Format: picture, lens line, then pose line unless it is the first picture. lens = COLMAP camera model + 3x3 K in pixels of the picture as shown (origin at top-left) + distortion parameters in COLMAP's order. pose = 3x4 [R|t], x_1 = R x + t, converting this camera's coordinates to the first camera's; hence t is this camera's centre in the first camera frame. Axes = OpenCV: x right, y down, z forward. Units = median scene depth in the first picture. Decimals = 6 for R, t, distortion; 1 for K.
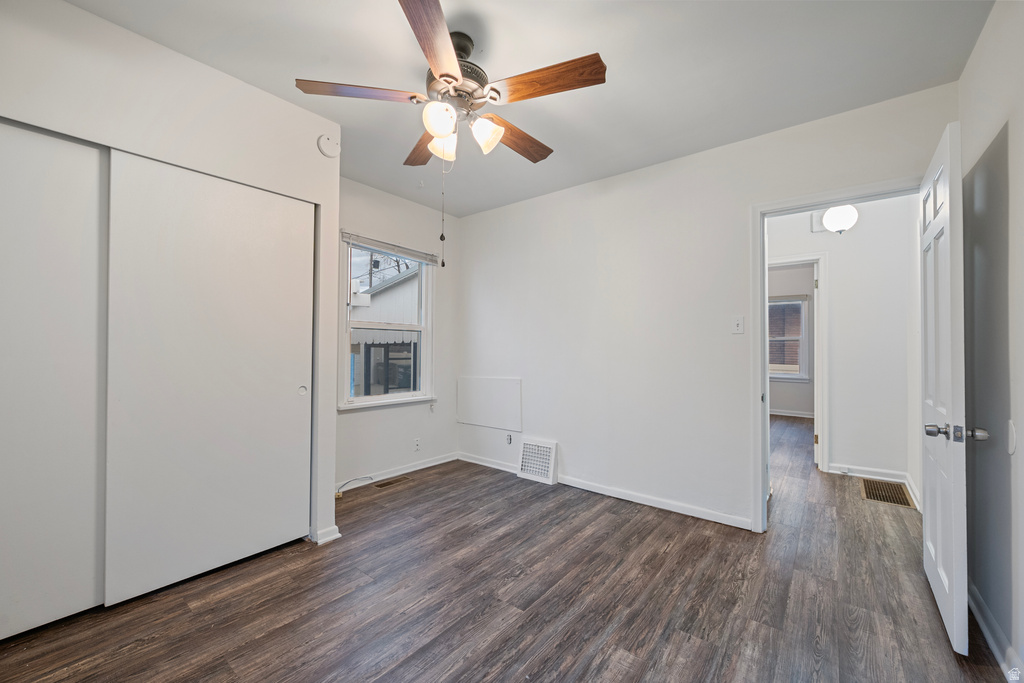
lens RADIAL K [[402.8, 0, 510.7], [0, 402.8, 344.6], [0, 0, 1]] dist [-0.001421, 0.000395]
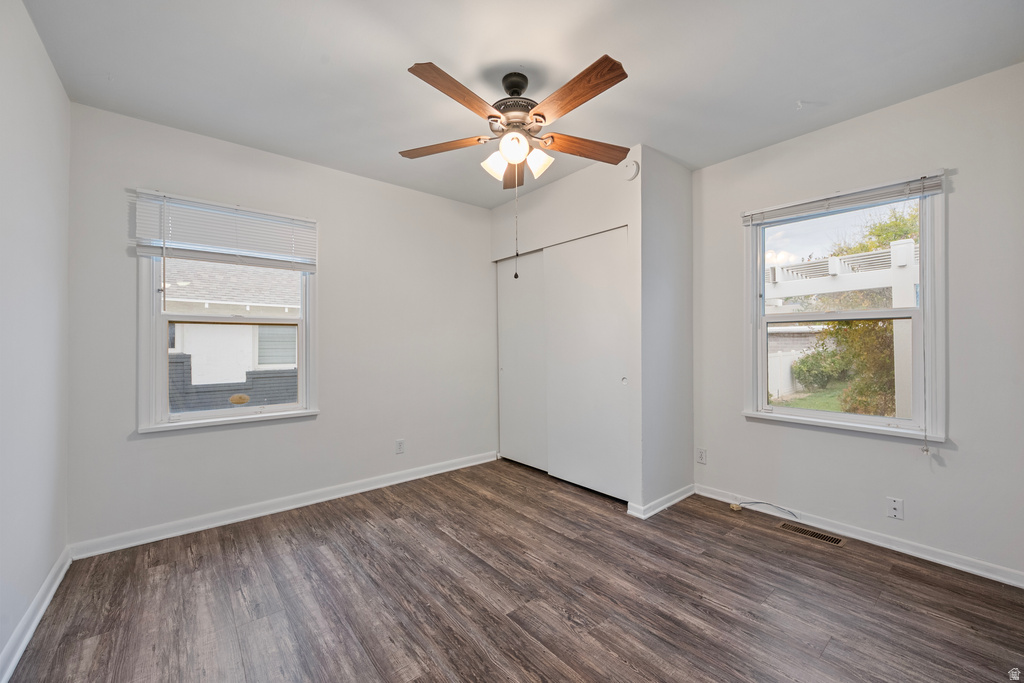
lens RADIAL K [[402.8, 0, 516.8], [0, 402.8, 341.7], [0, 0, 1]] dist [-0.001421, 0.000395]
pose [[-0.190802, -0.009177, -0.981586, 0.846794], [0.006912, 0.999919, -0.010692, 0.008653], [0.981604, -0.008825, -0.190723, 1.038752]]
